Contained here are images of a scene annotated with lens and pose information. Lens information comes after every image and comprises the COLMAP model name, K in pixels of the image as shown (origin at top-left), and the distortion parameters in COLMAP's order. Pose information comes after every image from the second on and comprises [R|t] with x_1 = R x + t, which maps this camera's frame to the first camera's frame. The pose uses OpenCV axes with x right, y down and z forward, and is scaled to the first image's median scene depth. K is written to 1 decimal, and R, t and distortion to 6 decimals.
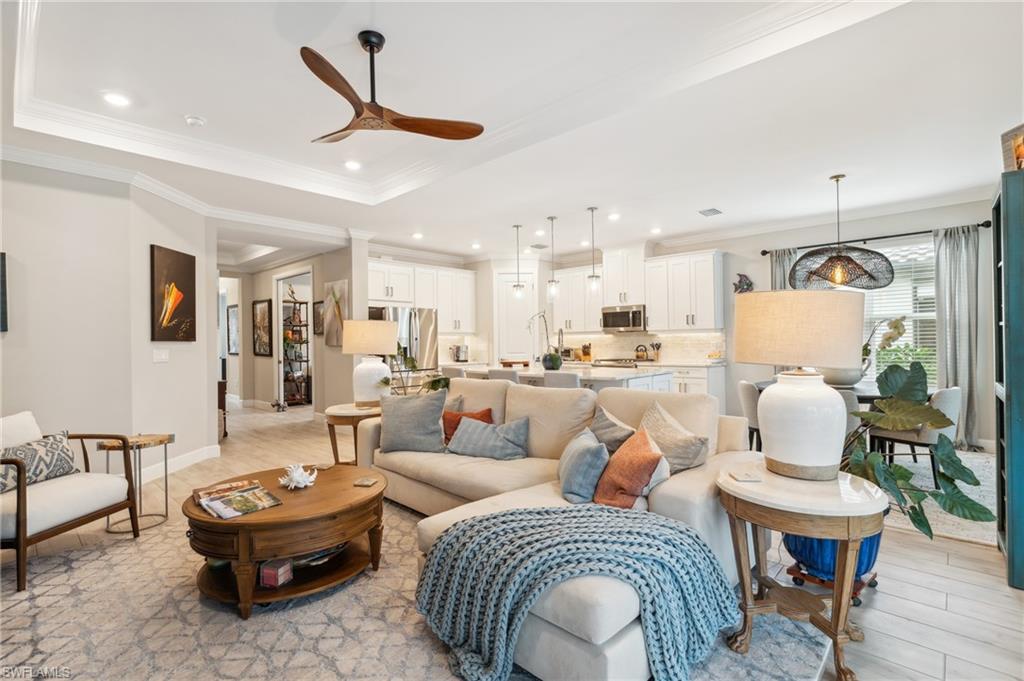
lens RADIAL K [[476.8, 0, 513.6], [0, 476.8, 340.4], [0, 0, 1]] dist [-0.004337, -0.000237]
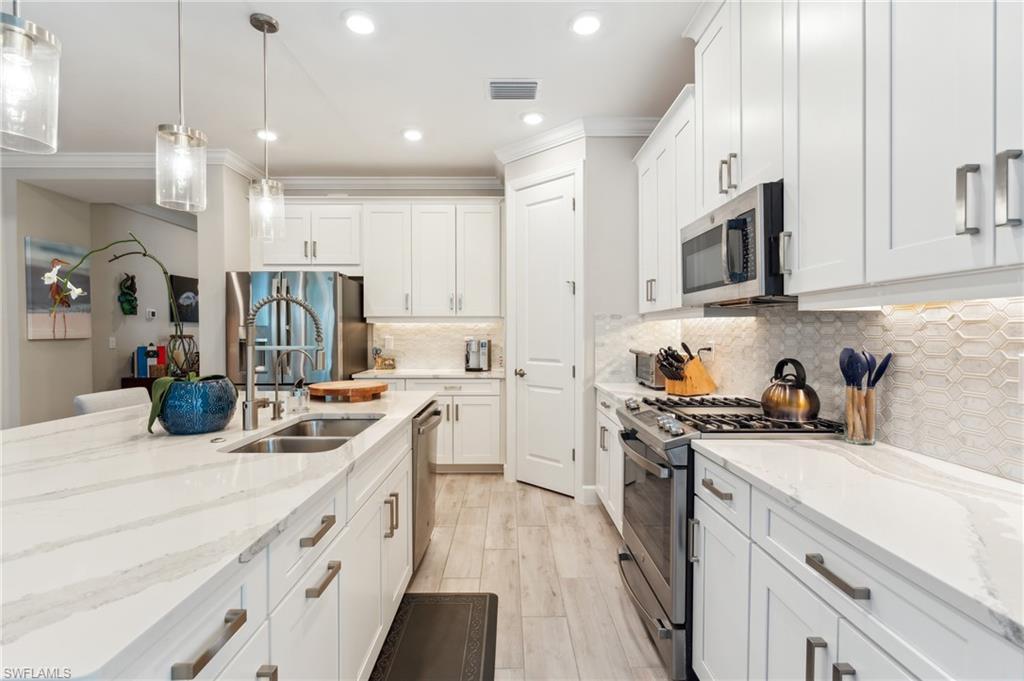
lens RADIAL K [[476.8, 0, 513.0], [0, 476.8, 340.7], [0, 0, 1]] dist [-0.004337, -0.000237]
pose [[0.682604, 0.023415, -0.730413, 0.357387], [-0.004217, 0.999596, 0.028104, -0.005209], [0.730777, -0.016104, 0.682427, 0.764507]]
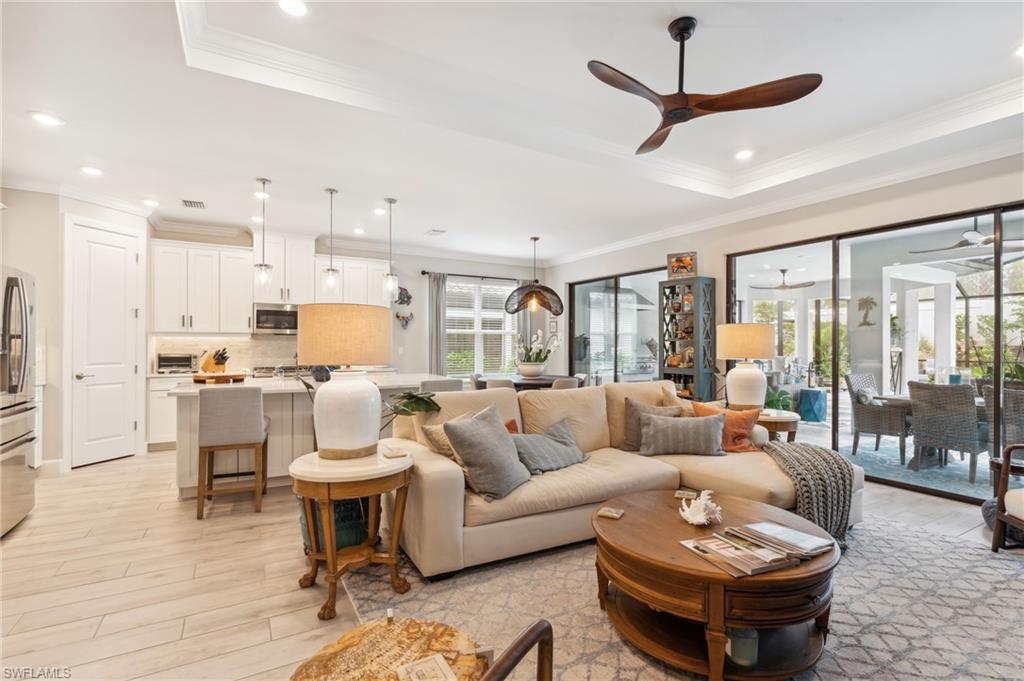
lens RADIAL K [[476.8, 0, 510.7], [0, 476.8, 340.5], [0, 0, 1]] dist [-0.004337, -0.000237]
pose [[0.300057, 0.022324, 0.953660, -0.479841], [-0.008731, 0.999749, -0.020656, 0.006872], [-0.953881, -0.002128, 0.300177, 0.384102]]
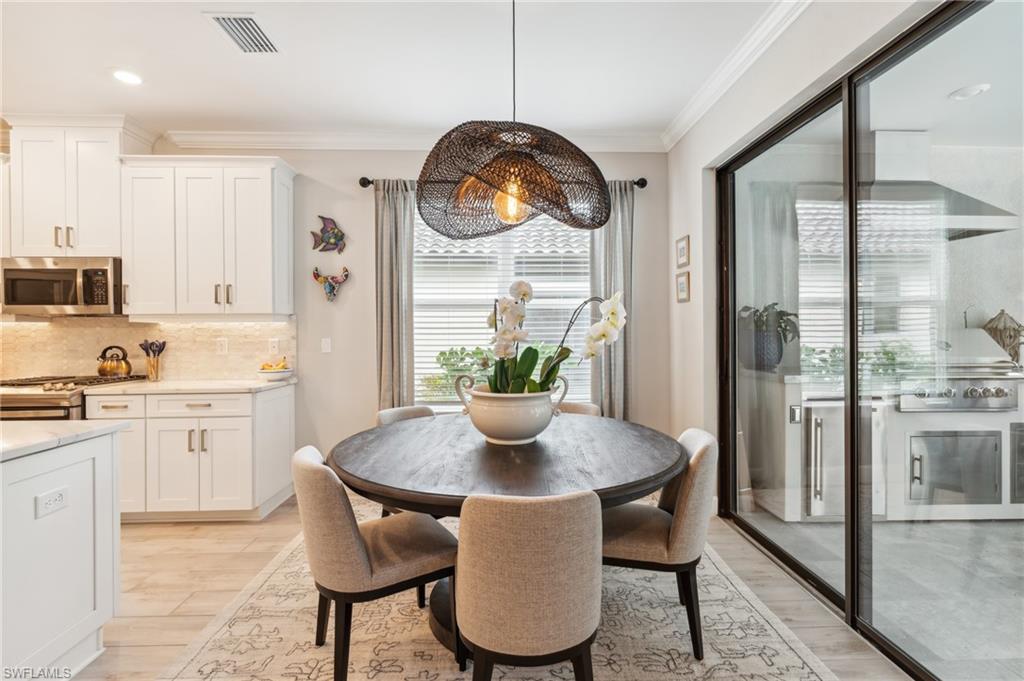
lens RADIAL K [[476.8, 0, 516.9], [0, 476.8, 333.0], [0, 0, 1]] dist [-0.004337, -0.000237]
pose [[0.706070, 0.007562, 0.708101, 0.225165], [-0.005939, 0.999971, -0.004757, -0.002759], [-0.708117, -0.000847, 0.706095, 0.416469]]
